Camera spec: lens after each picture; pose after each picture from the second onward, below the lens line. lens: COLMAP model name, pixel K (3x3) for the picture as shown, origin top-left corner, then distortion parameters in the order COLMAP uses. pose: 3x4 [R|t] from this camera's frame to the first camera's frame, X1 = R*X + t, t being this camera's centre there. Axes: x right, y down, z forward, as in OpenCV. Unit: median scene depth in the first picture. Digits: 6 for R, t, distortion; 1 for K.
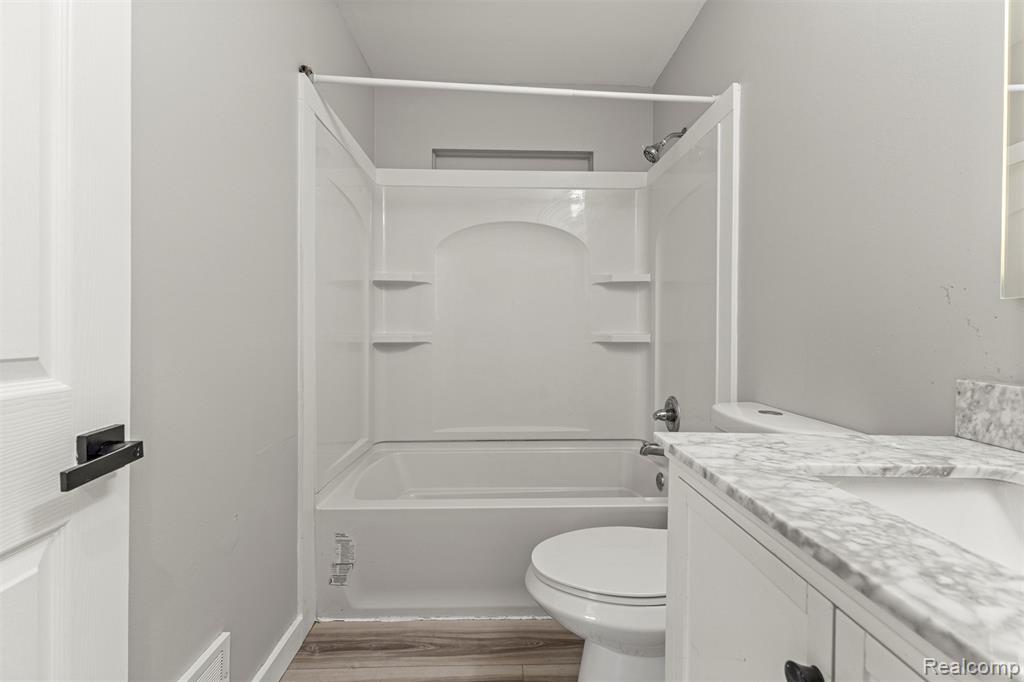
lens RADIAL K [[439.4, 0, 513.0], [0, 439.4, 339.7], [0, 0, 1]] dist [0.008775, -0.000276]
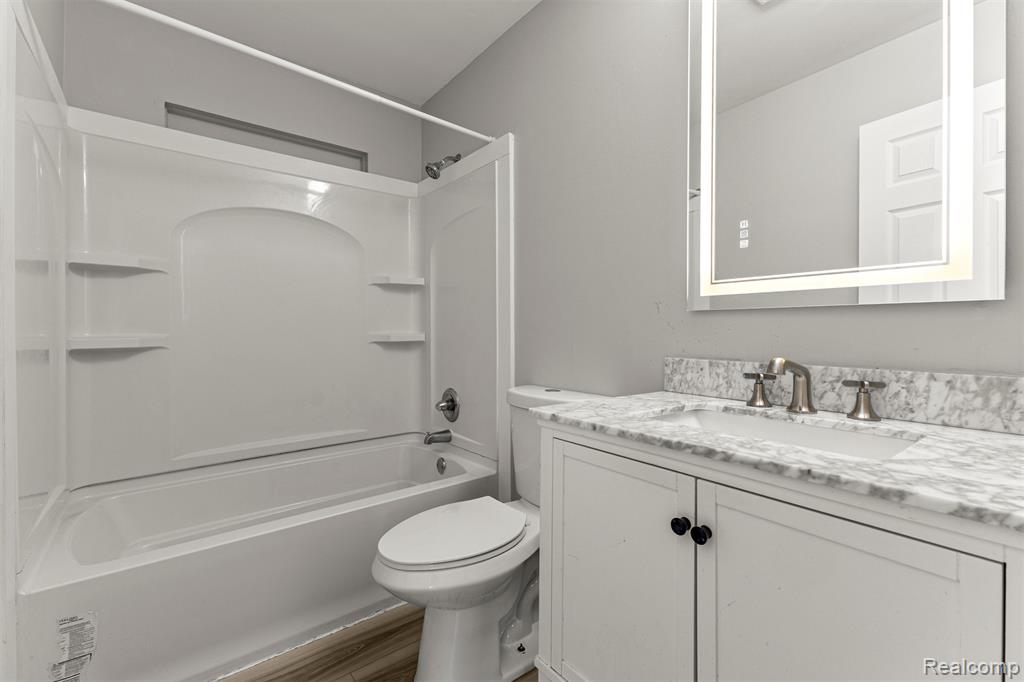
lens RADIAL K [[439.5, 0, 512.1], [0, 439.5, 337.7], [0, 0, 1]] dist [0.007838, -0.000462]
pose [[0.805648, -0.017059, 0.592148, -0.224049], [0.019396, 0.999809, 0.002414, -0.000630], [-0.592076, 0.009541, 0.805825, -0.006186]]
